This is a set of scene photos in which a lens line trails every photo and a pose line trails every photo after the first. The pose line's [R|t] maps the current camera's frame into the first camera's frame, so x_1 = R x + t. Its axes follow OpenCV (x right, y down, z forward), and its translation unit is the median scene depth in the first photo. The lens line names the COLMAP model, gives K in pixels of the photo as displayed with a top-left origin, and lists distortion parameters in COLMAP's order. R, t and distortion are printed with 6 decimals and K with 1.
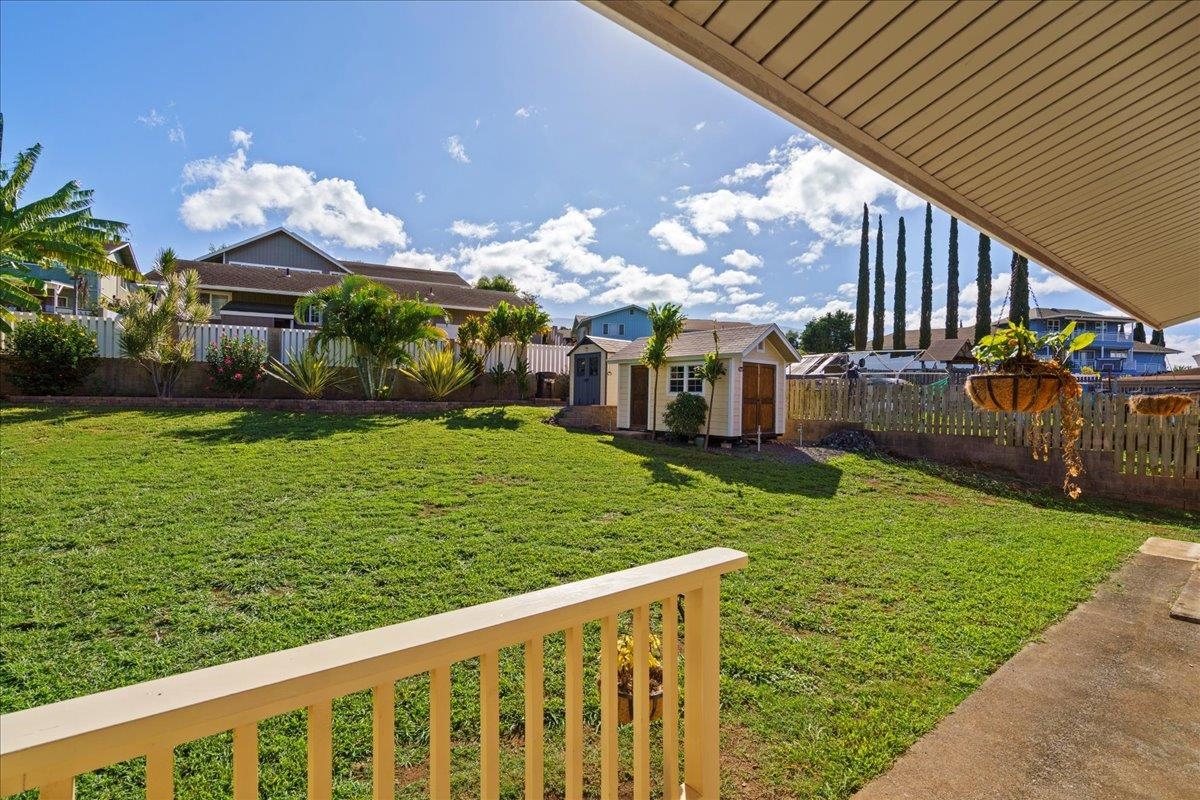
lens RADIAL K [[533.2, 0, 604.0], [0, 533.2, 396.9], [0, 0, 1]] dist [-0.003008, -0.000305]
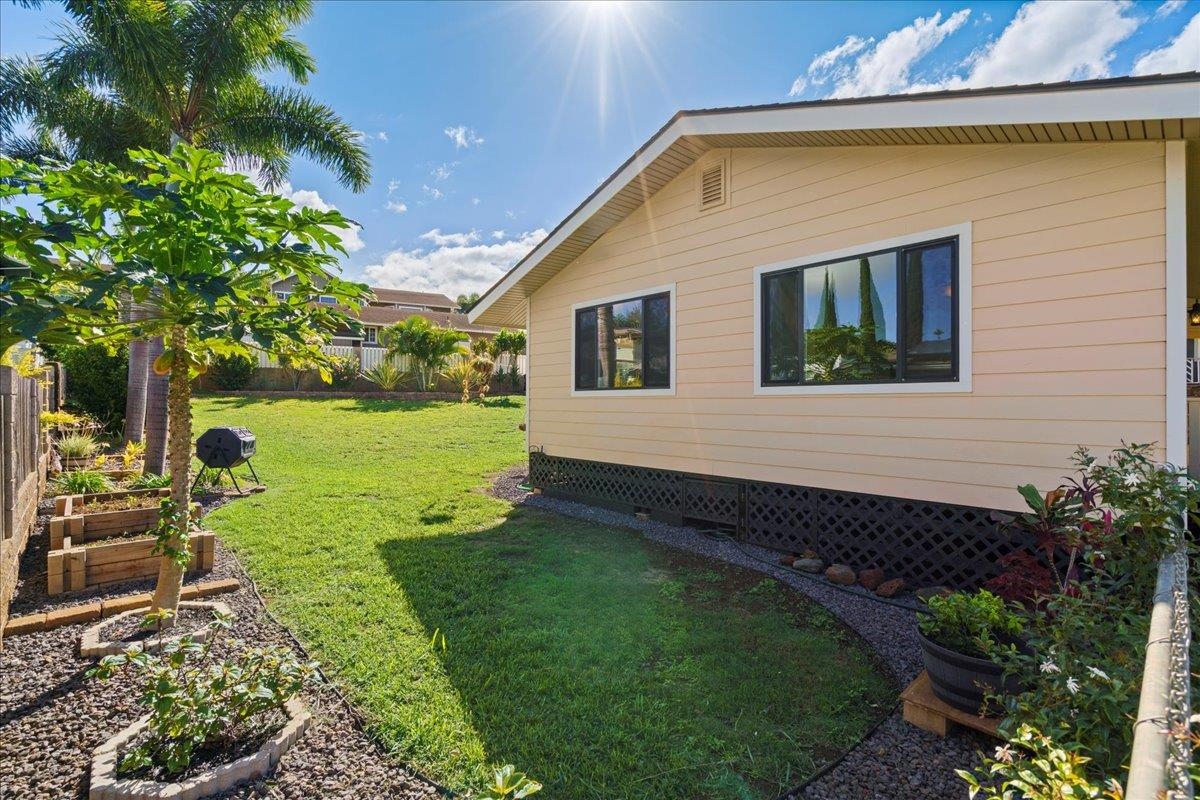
lens RADIAL K [[533.2, 0, 598.8], [0, 533.2, 396.1], [0, 0, 1]] dist [-0.003008, -0.000305]
pose [[0.997556, -0.013263, 0.068602, -0.030821], [0.013792, 0.999879, -0.007243, 0.039587], [-0.068497, 0.008172, 0.997618, -0.687690]]
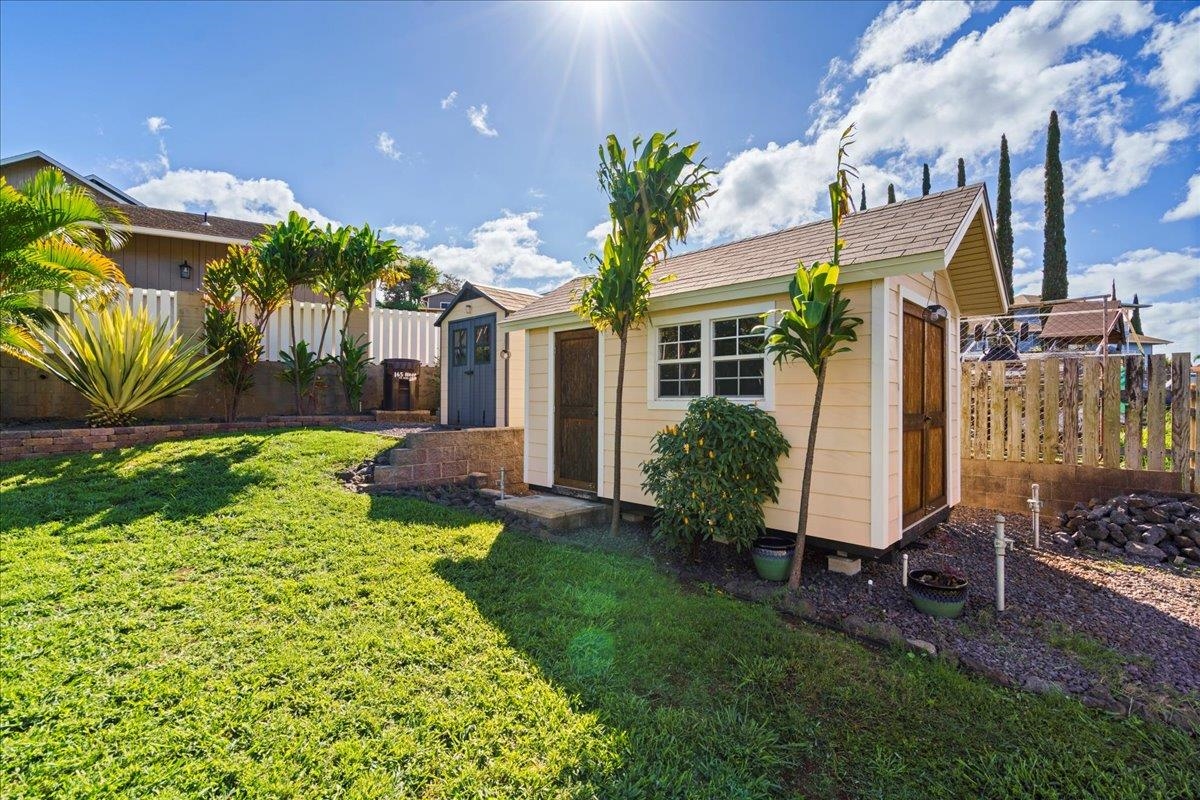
lens RADIAL K [[533.2, 0, 595.7], [0, 533.2, 395.4], [0, 0, 1]] dist [-0.003008, -0.000305]
pose [[0.996657, -0.014367, 0.080430, 0.051686], [0.014858, 0.999874, -0.005503, -0.009086], [-0.080341, 0.006679, 0.996745, 0.639069]]
